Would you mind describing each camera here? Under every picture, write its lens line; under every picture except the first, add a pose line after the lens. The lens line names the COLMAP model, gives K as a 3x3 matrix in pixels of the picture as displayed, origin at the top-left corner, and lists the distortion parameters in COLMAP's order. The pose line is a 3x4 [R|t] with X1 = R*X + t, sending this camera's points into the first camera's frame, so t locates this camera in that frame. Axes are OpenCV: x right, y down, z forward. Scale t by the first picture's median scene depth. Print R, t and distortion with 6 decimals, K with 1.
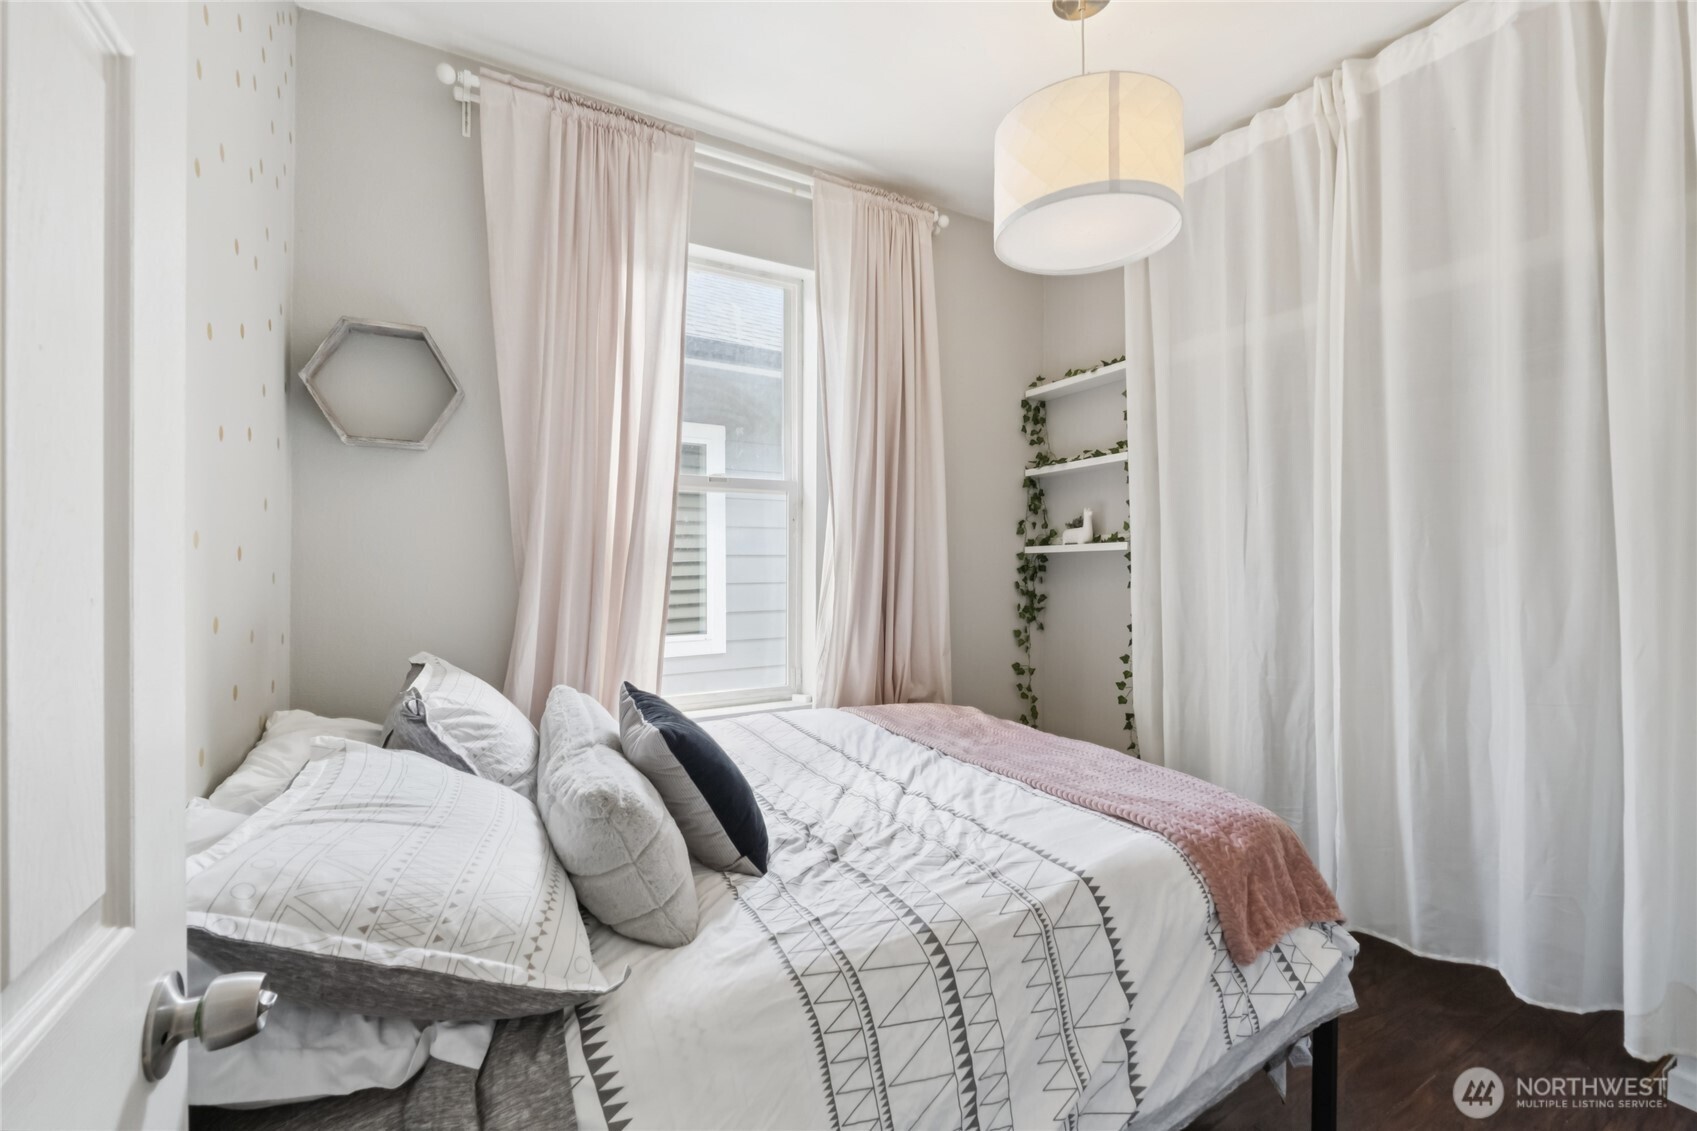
lens RADIAL K [[707.6, 0, 850.3], [0, 707.6, 558.6], [0, 0, 1]] dist [-0.006628, -0.000833]
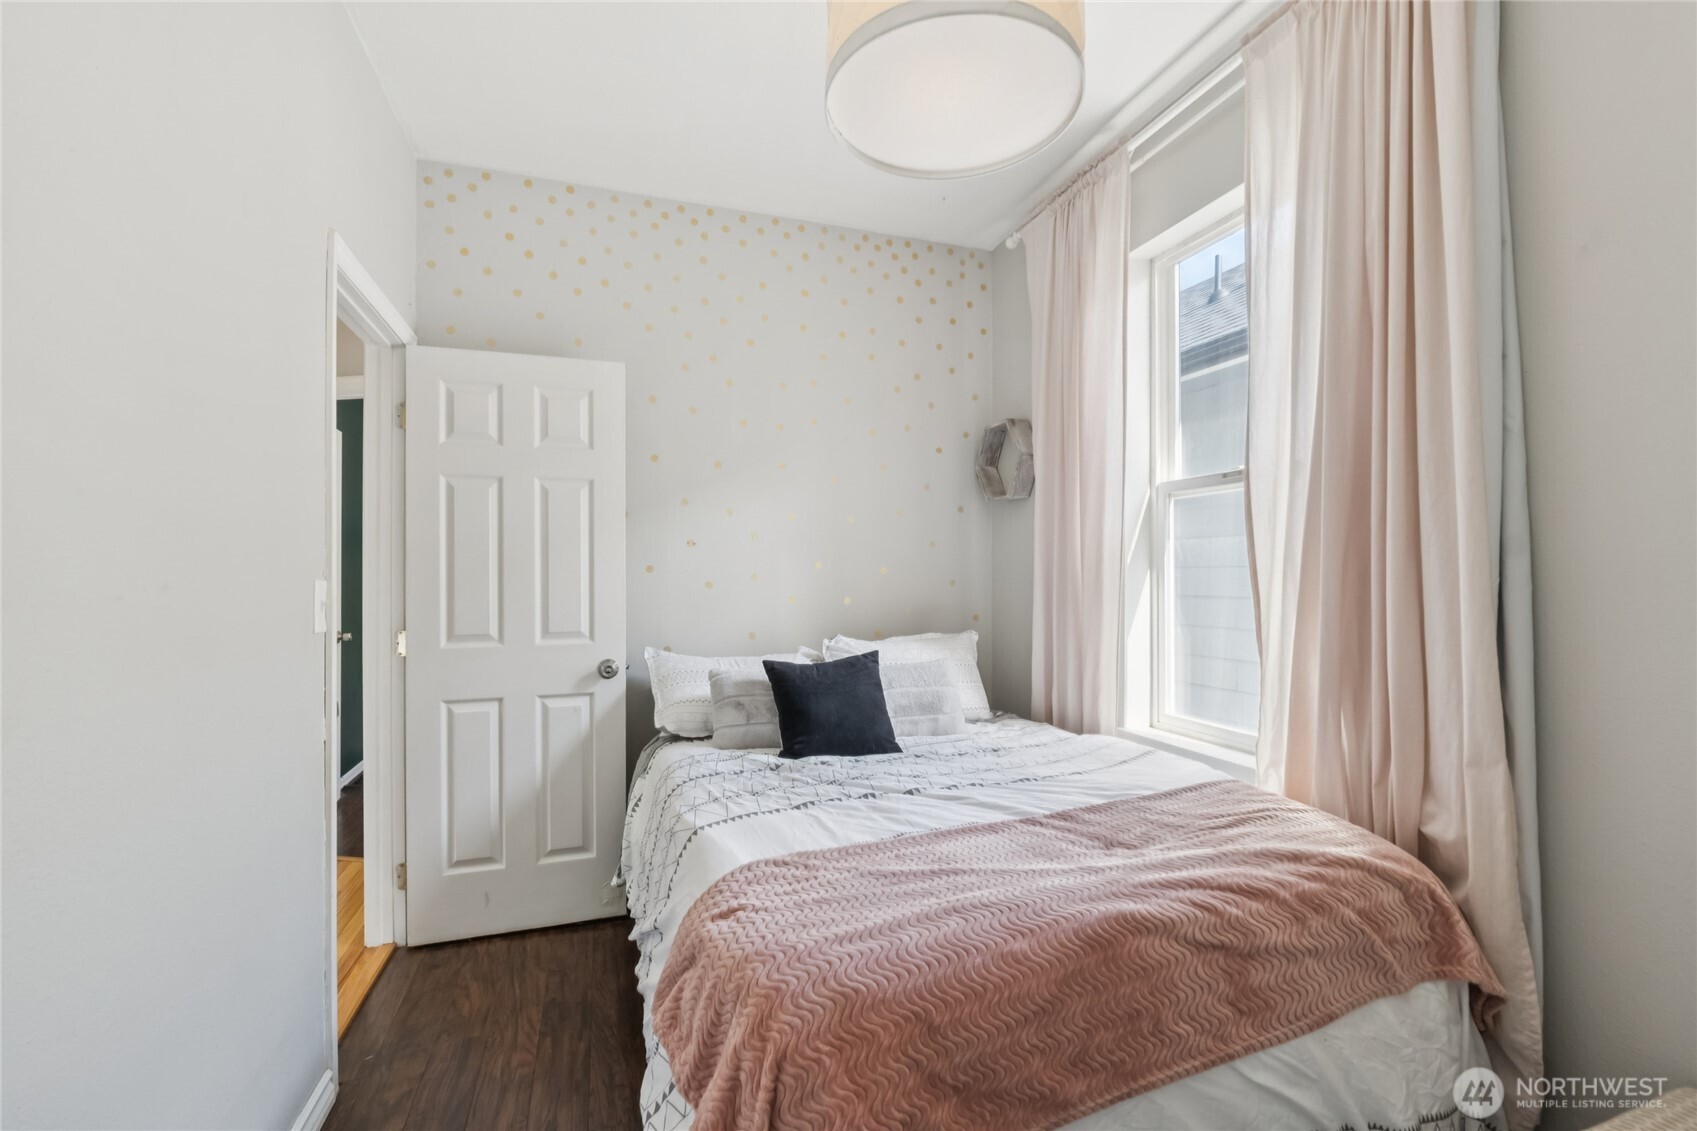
lens RADIAL K [[707.6, 0, 850.3], [0, 707.6, 558.6], [0, 0, 1]] dist [-0.006628, -0.000833]
pose [[-0.160027, -0.005589, -0.987097, 1.111211], [0.002426, 0.999979, -0.006055, -0.016220], [0.987110, -0.003364, -0.160010, 1.068778]]
